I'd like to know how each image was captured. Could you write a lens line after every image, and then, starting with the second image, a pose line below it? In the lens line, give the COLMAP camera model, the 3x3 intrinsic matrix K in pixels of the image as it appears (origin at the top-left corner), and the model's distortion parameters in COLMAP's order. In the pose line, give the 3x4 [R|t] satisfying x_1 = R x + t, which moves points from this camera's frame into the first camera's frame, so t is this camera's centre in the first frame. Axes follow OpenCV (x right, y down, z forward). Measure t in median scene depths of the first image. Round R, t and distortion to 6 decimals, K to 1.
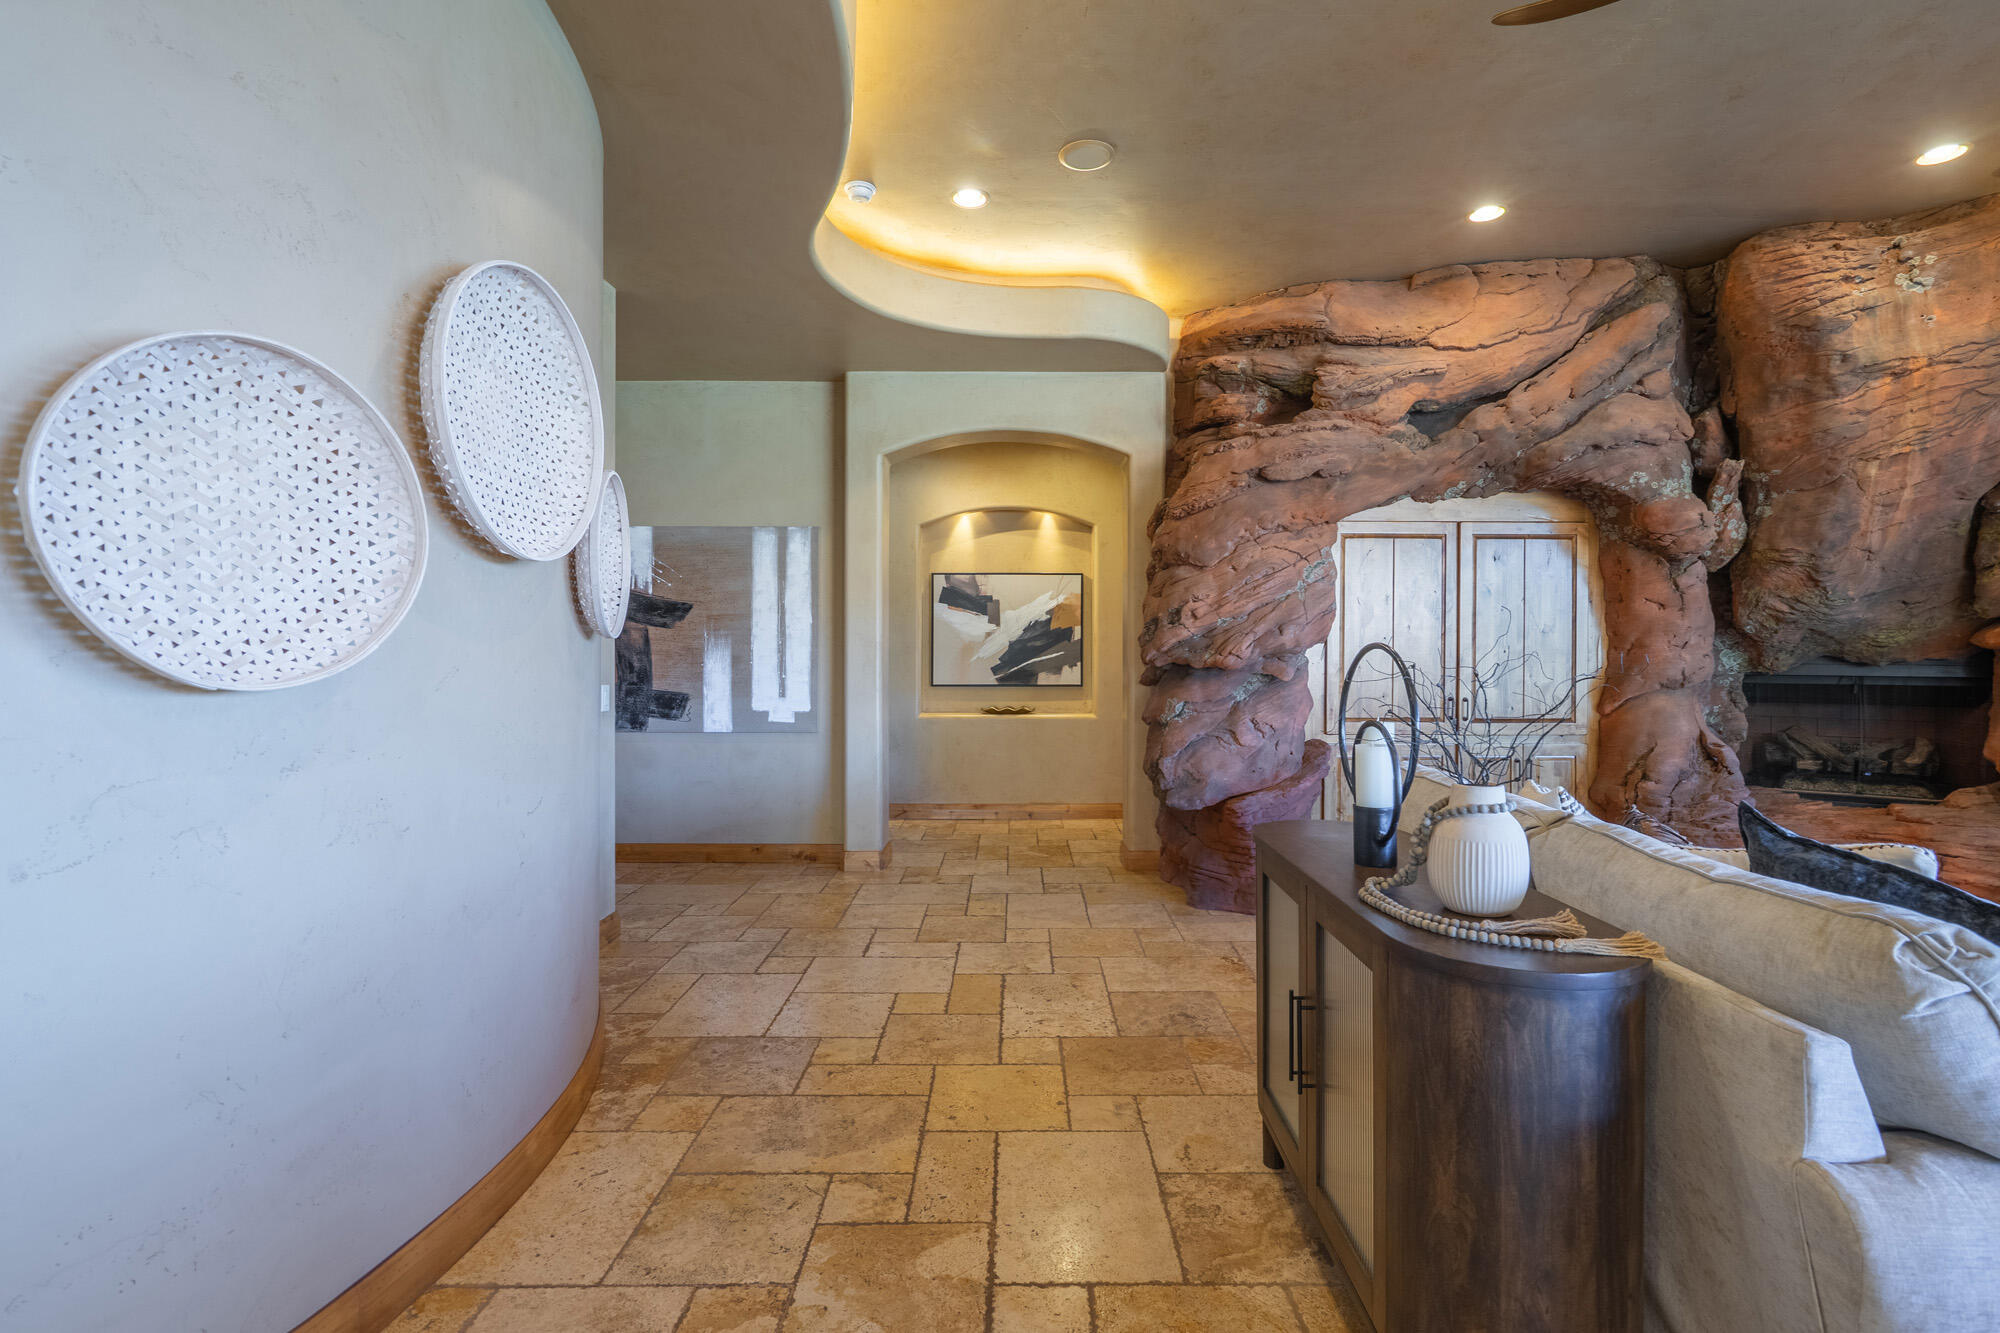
lens RADIAL K [[919.5, 0, 1014.0], [0, 919.5, 648.9], [0, 0, 1]] dist [-0.007214, 0.002103]
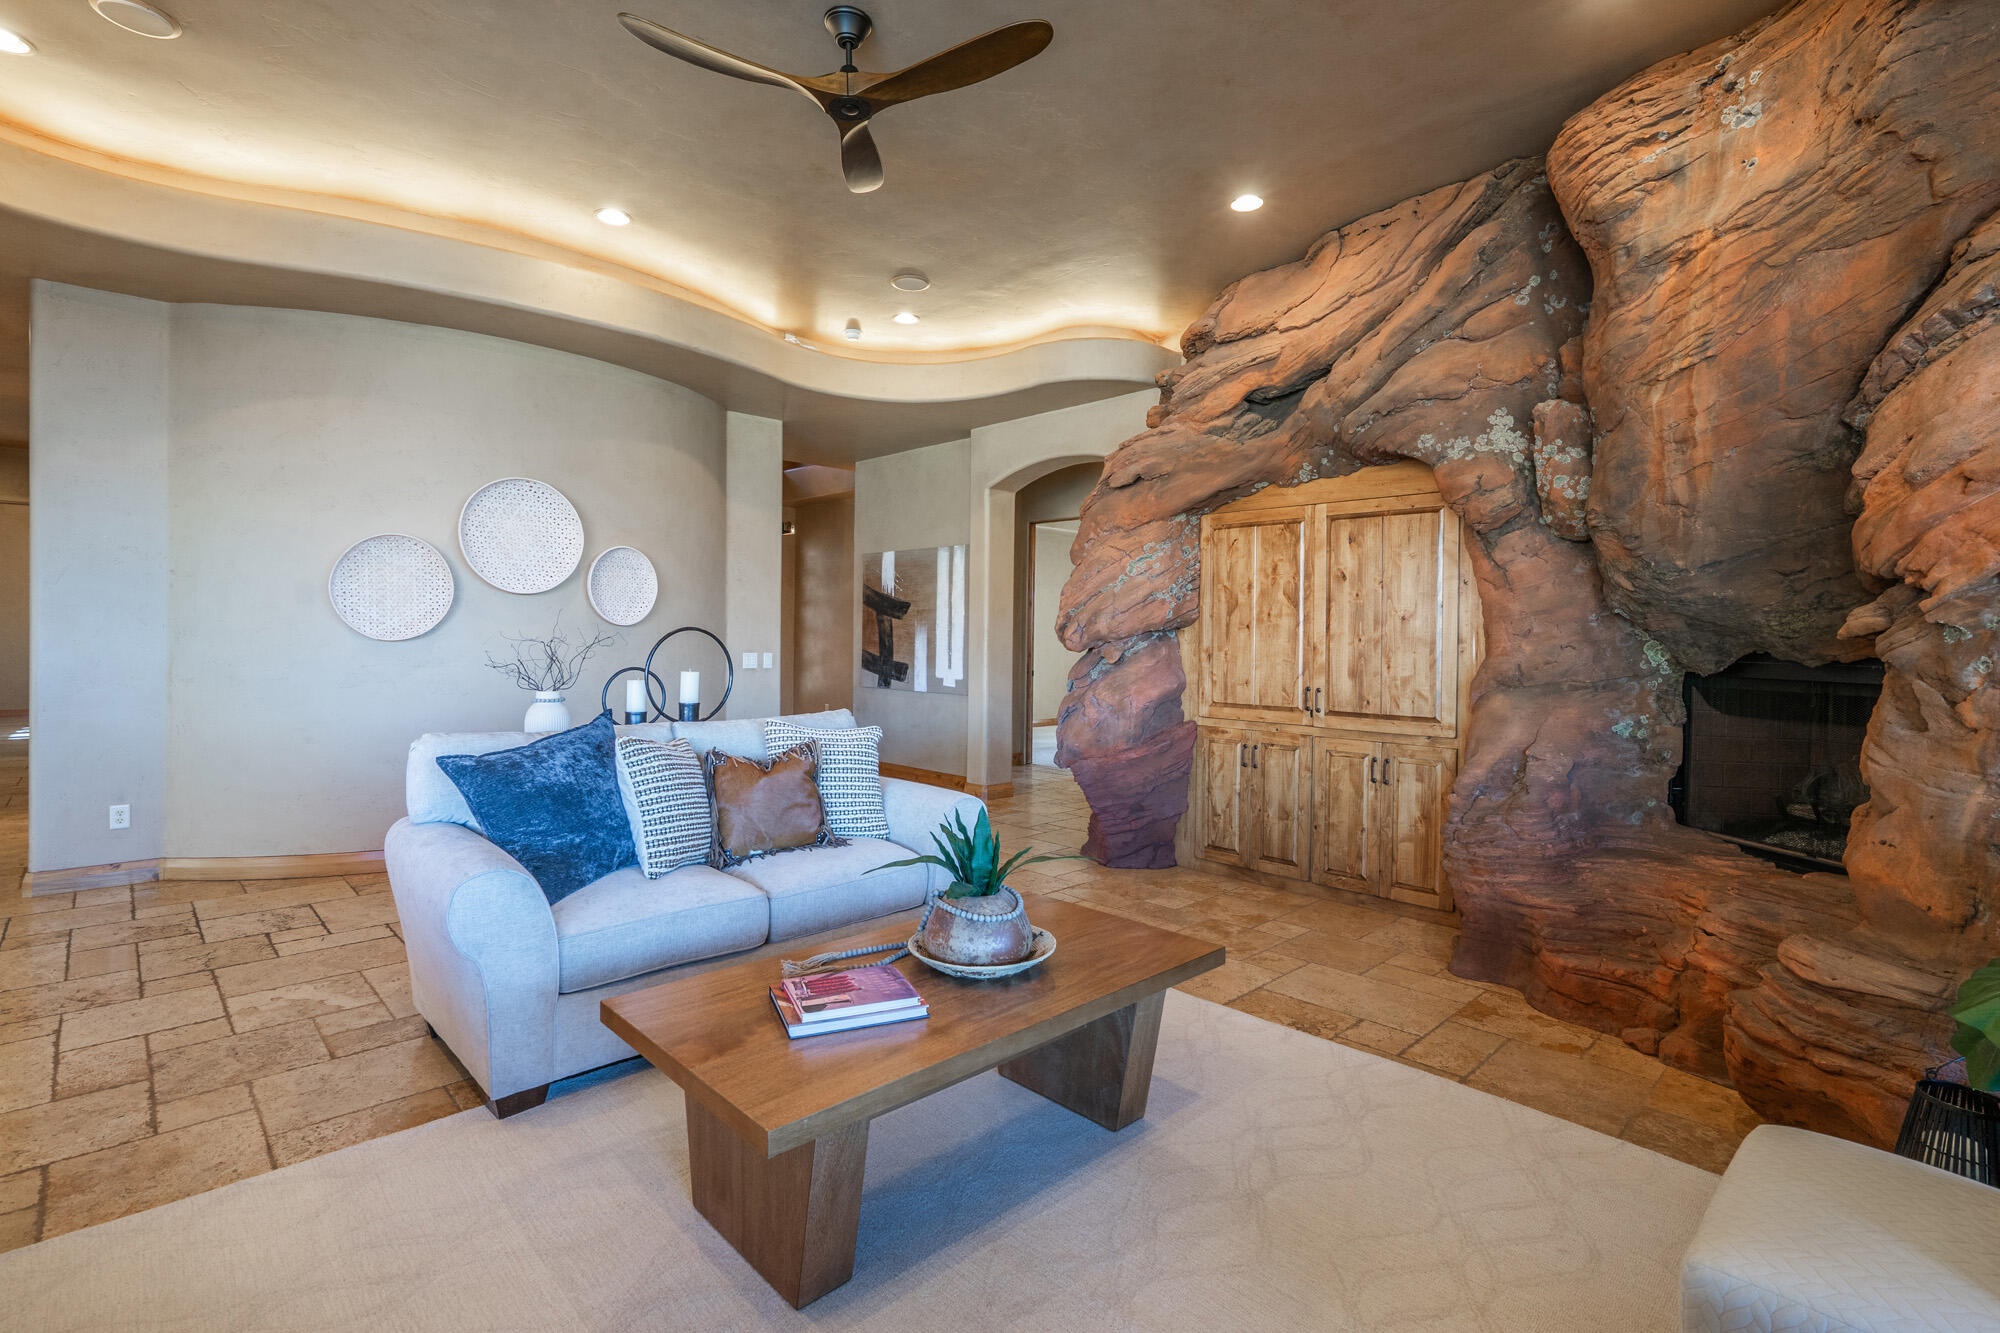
lens RADIAL K [[919.5, 0, 990.1], [0, 919.5, 663.3], [0, 0, 1]] dist [-0.007214, 0.002103]
pose [[0.696901, 0.027307, -0.716647, 1.019340], [-0.008592, 0.999521, 0.029731, 0.003137], [0.717116, -0.014562, 0.696802, 0.085704]]
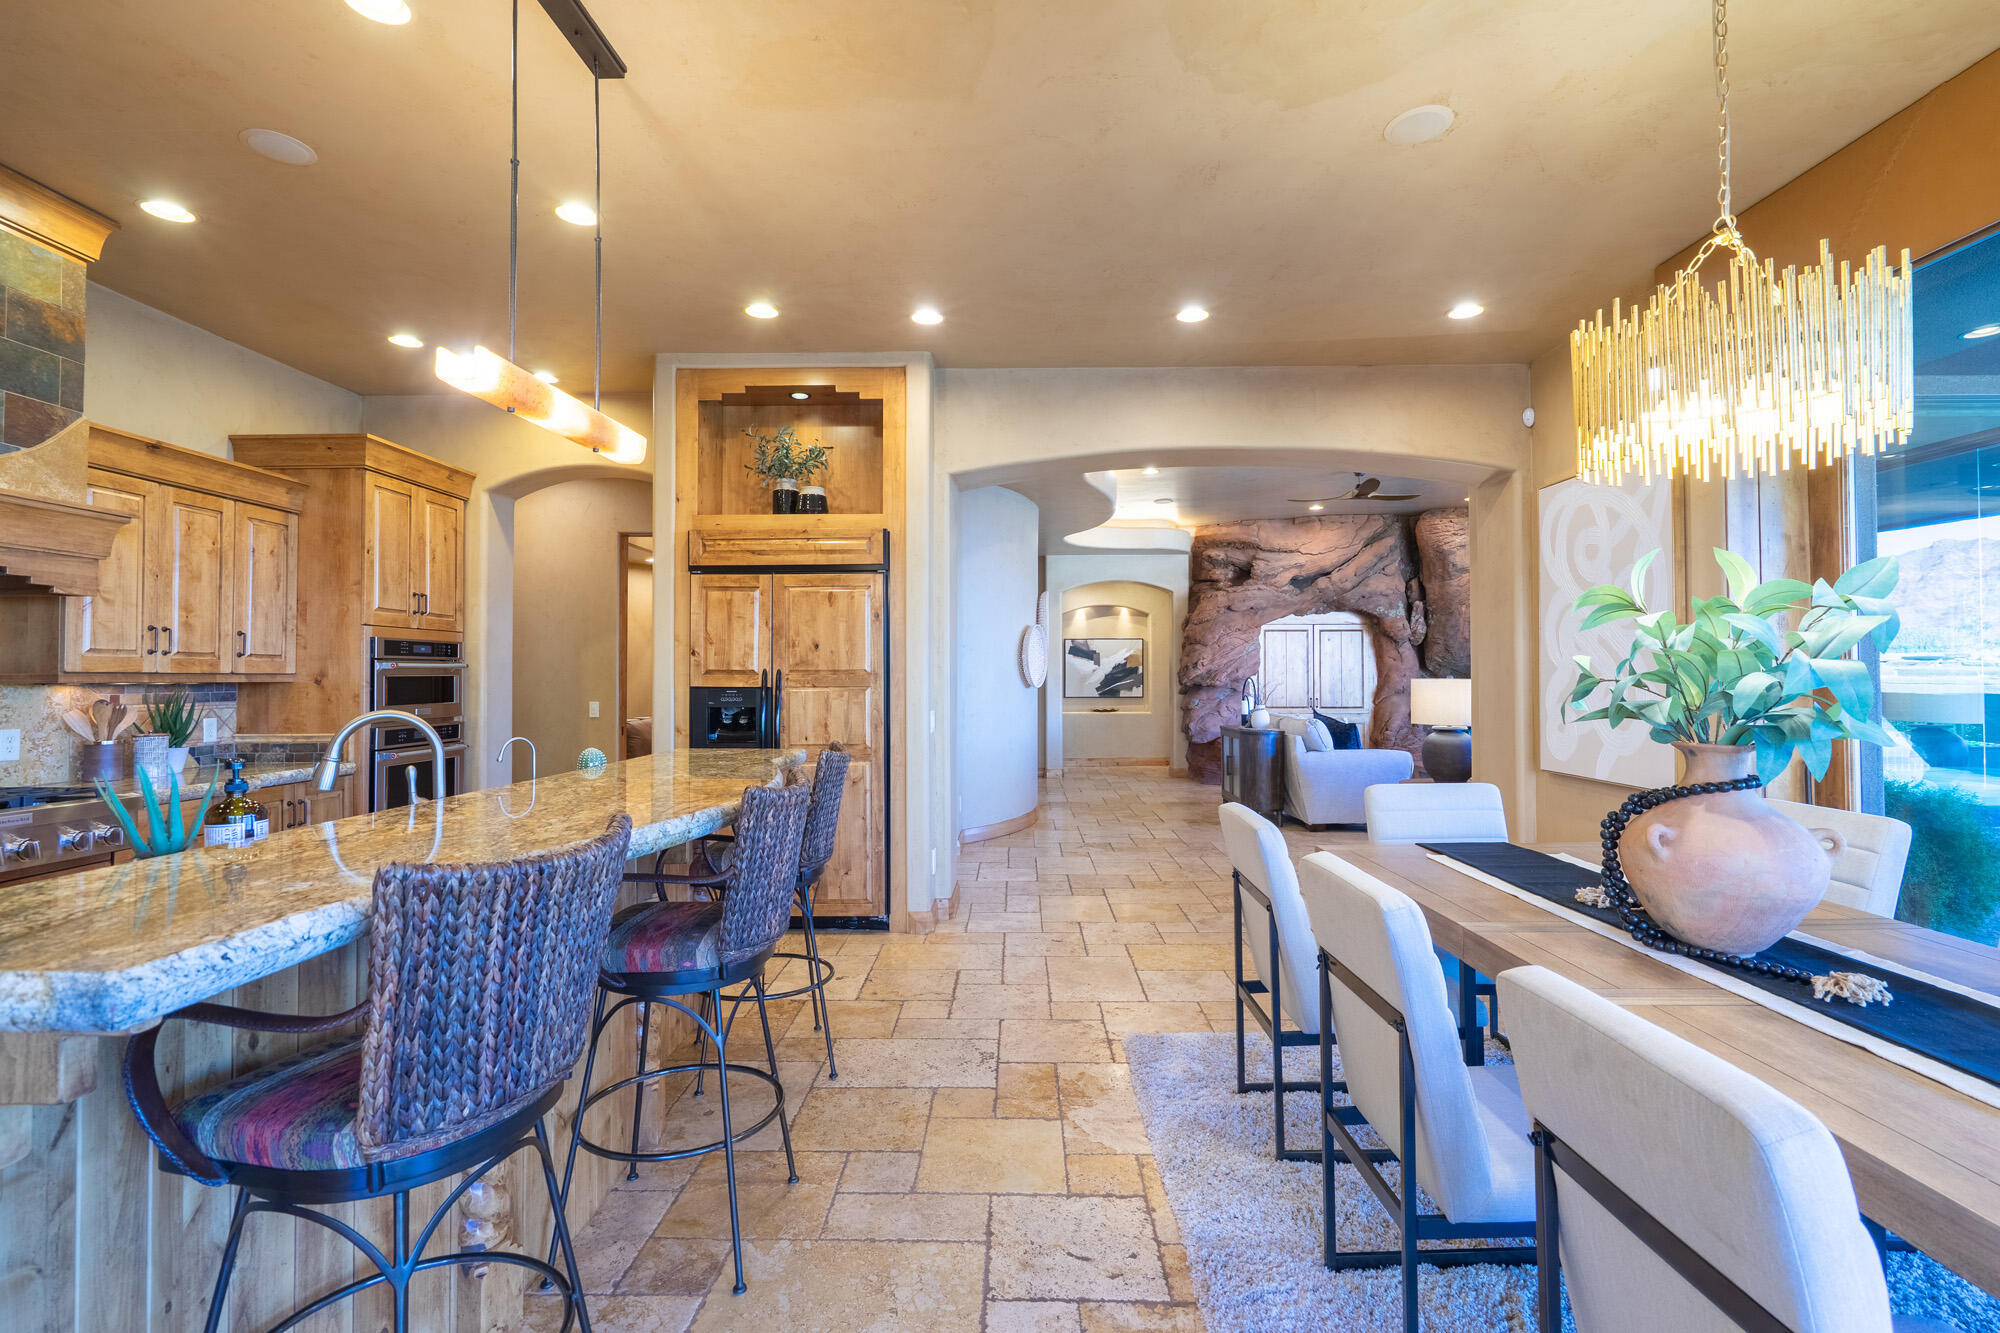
lens RADIAL K [[919.5, 0, 1002.8], [0, 919.5, 665.3], [0, 0, 1]] dist [-0.007214, 0.002103]
pose [[0.999890, -0.005069, -0.013922, -0.314803], [0.004894, 0.999908, -0.012622, -0.006154], [0.013985, 0.012552, 0.999823, -1.515577]]
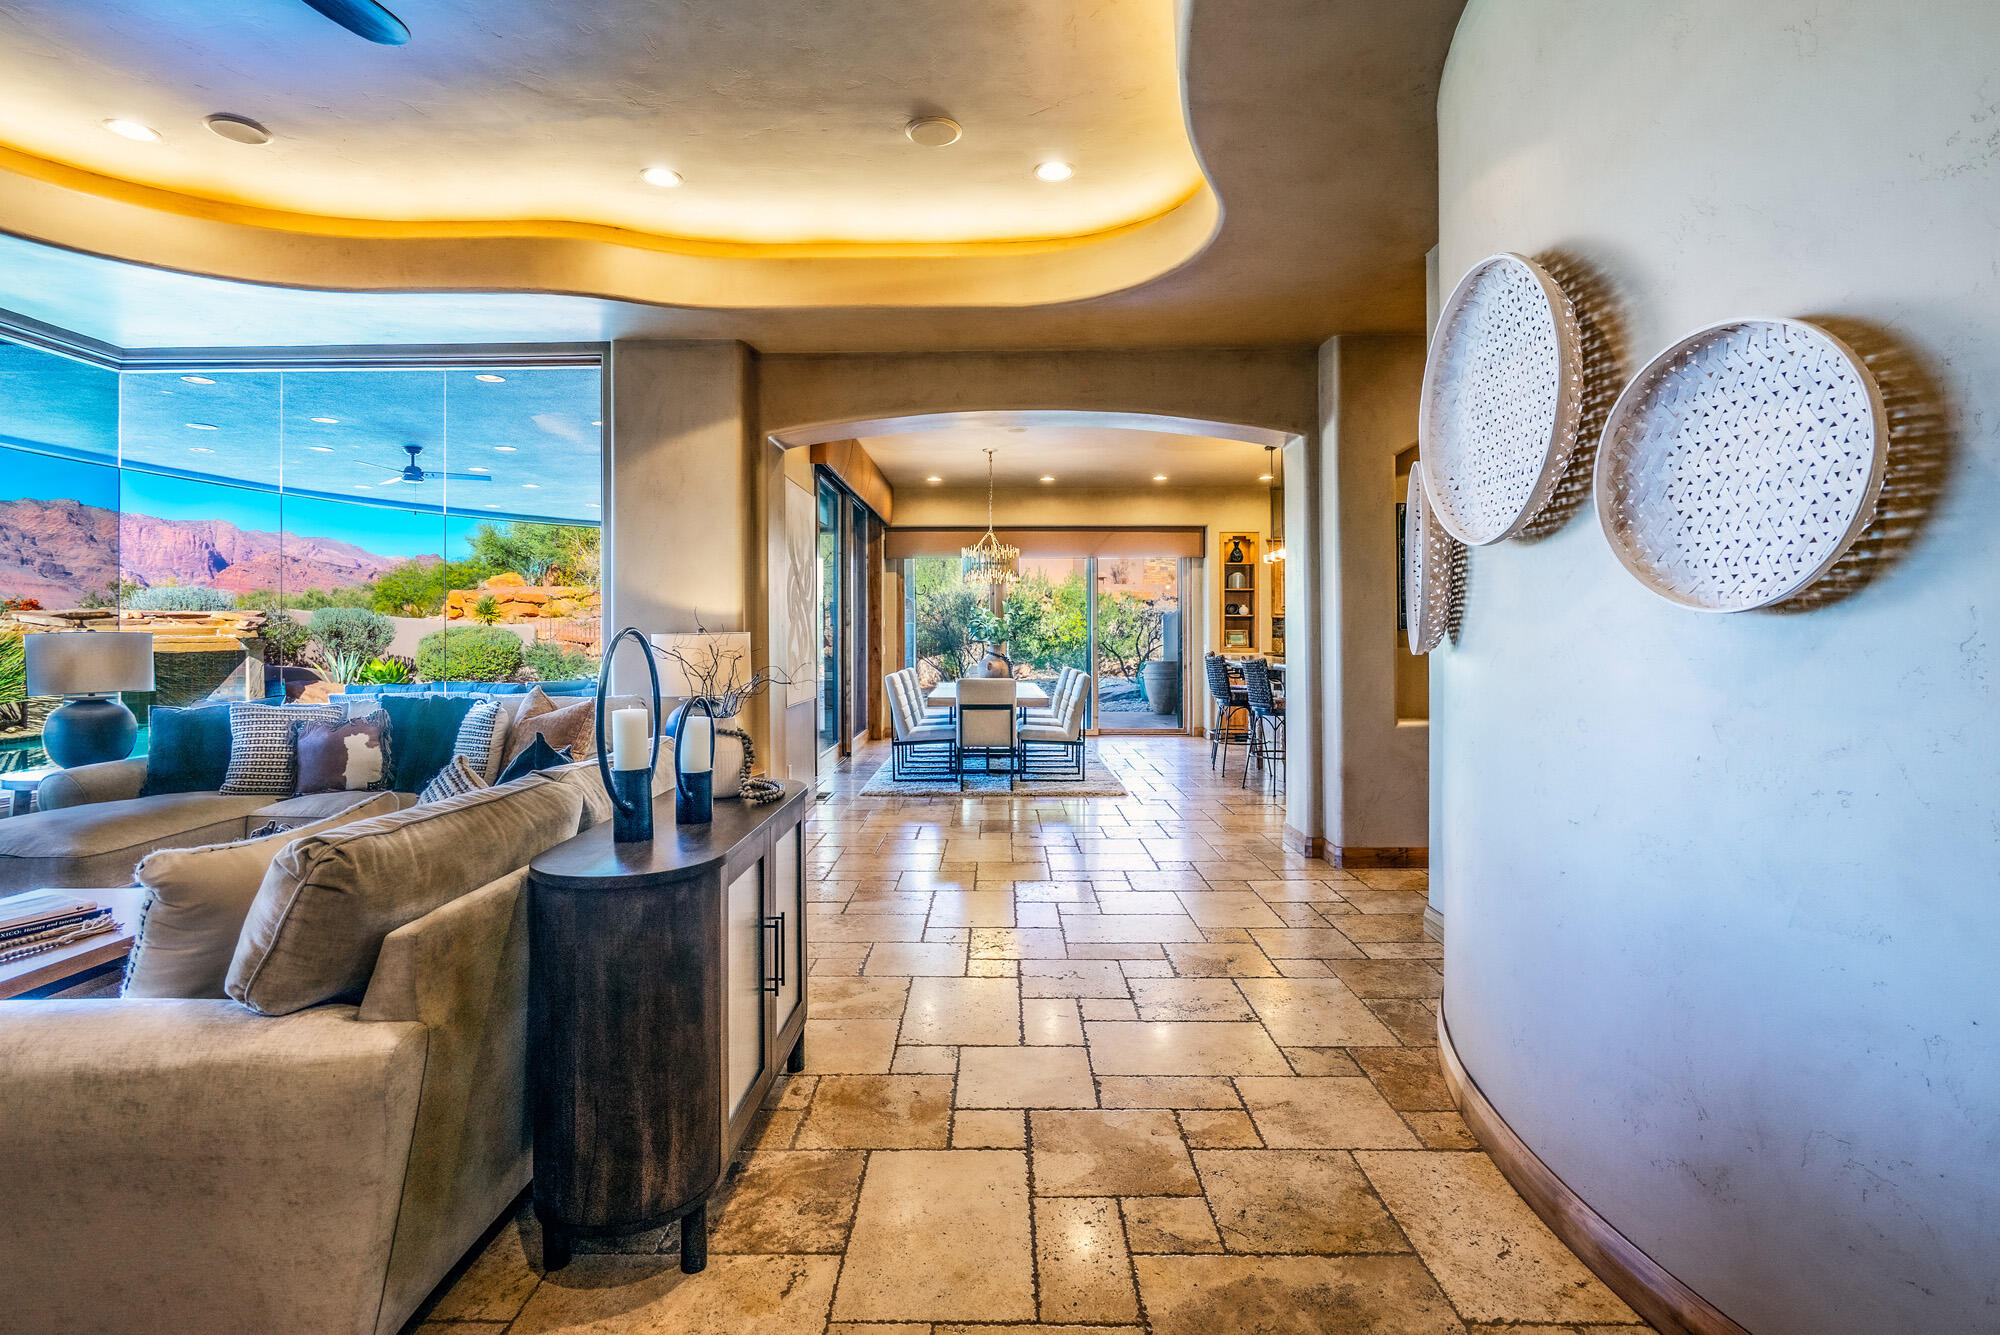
lens RADIAL K [[919.5, 0, 976.8], [0, 919.5, 631.2], [0, 0, 1]] dist [-0.007214, 0.002103]
pose [[-0.999708, -0.000340, 0.024174, 0.006624], [-0.000344, 1.000000, -0.000192, -0.000736], [-0.024174, -0.000200, -0.999708, 0.951880]]
